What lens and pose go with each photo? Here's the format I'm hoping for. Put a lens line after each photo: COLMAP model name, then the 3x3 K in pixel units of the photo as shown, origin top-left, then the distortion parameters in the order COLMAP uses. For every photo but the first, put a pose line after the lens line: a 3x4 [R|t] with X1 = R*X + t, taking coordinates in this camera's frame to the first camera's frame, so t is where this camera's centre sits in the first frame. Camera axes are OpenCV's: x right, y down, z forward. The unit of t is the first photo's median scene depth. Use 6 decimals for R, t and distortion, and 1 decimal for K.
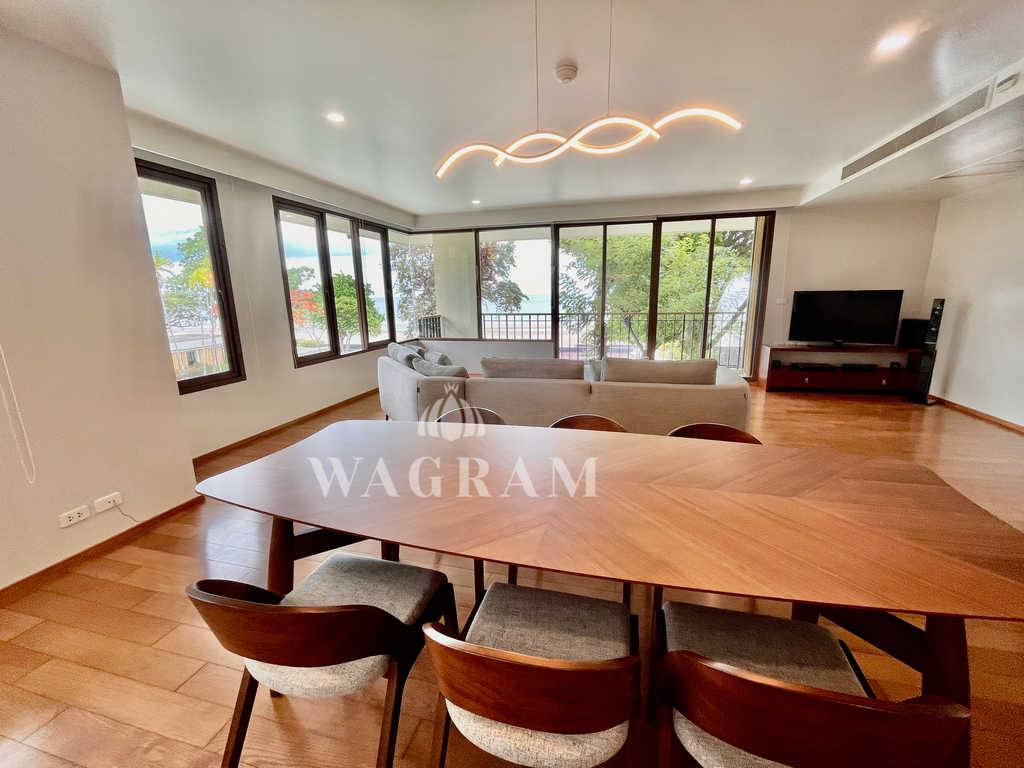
lens RADIAL K [[414.9, 0, 516.2], [0, 414.9, 383.8], [0, 0, 1]] dist [-0.000231, -0.000343]
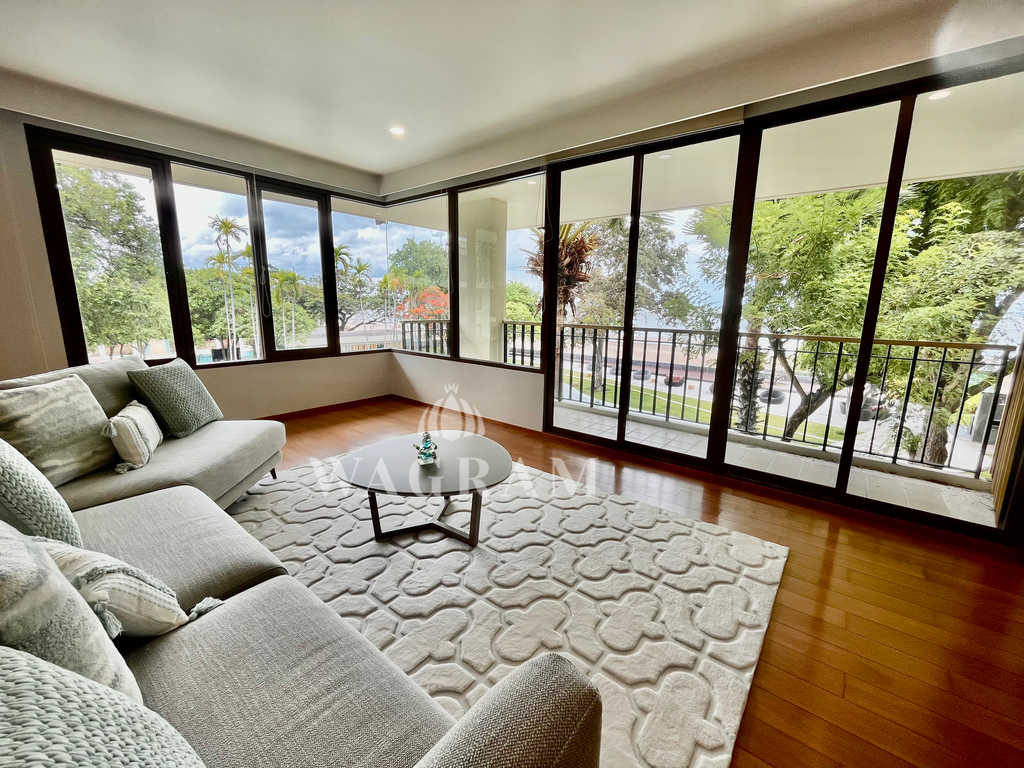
lens RADIAL K [[414.9, 0, 512.2], [0, 414.9, 383.3], [0, 0, 1]] dist [-0.000231, -0.000343]
pose [[0.908202, 0.108469, -0.404231, 0.275088], [-0.118116, 0.992999, 0.001078, -0.081872], [0.401518, 0.046767, 0.914656, 0.448523]]
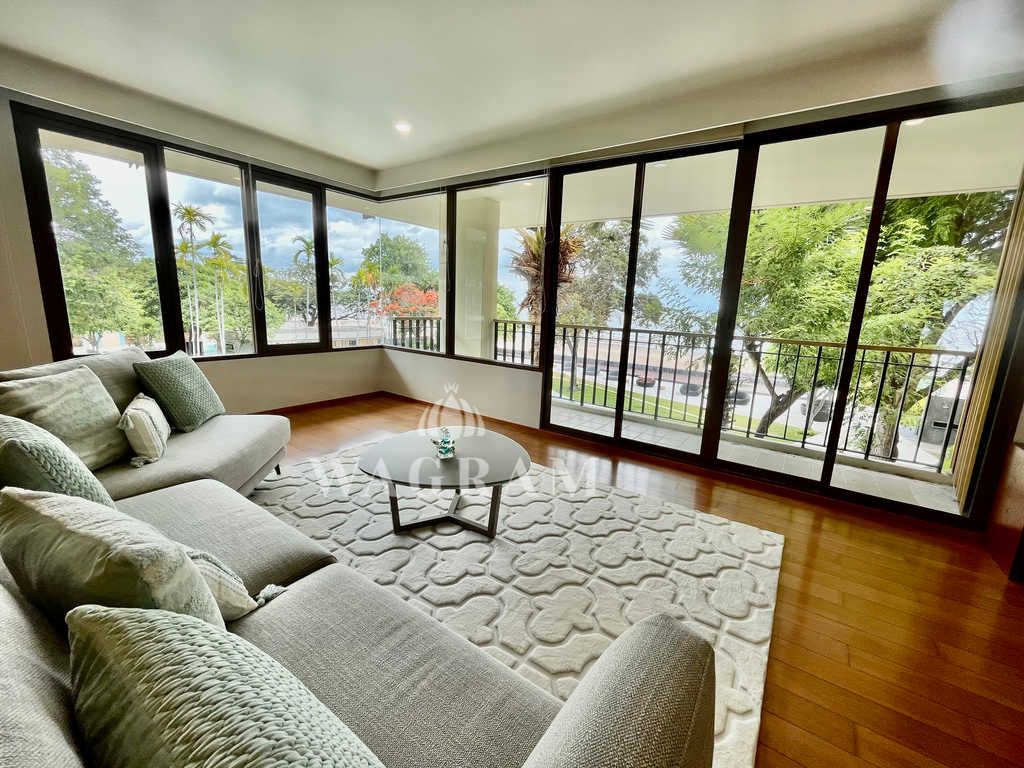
lens RADIAL K [[414.9, 0, 512.0], [0, 414.9, 383.3], [0, 0, 1]] dist [-0.000231, -0.000343]
pose [[0.930852, 0.120172, -0.345070, 0.247162], [-0.129653, 0.991549, -0.004437, -0.075768], [0.341621, 0.048870, 0.938566, 0.425913]]
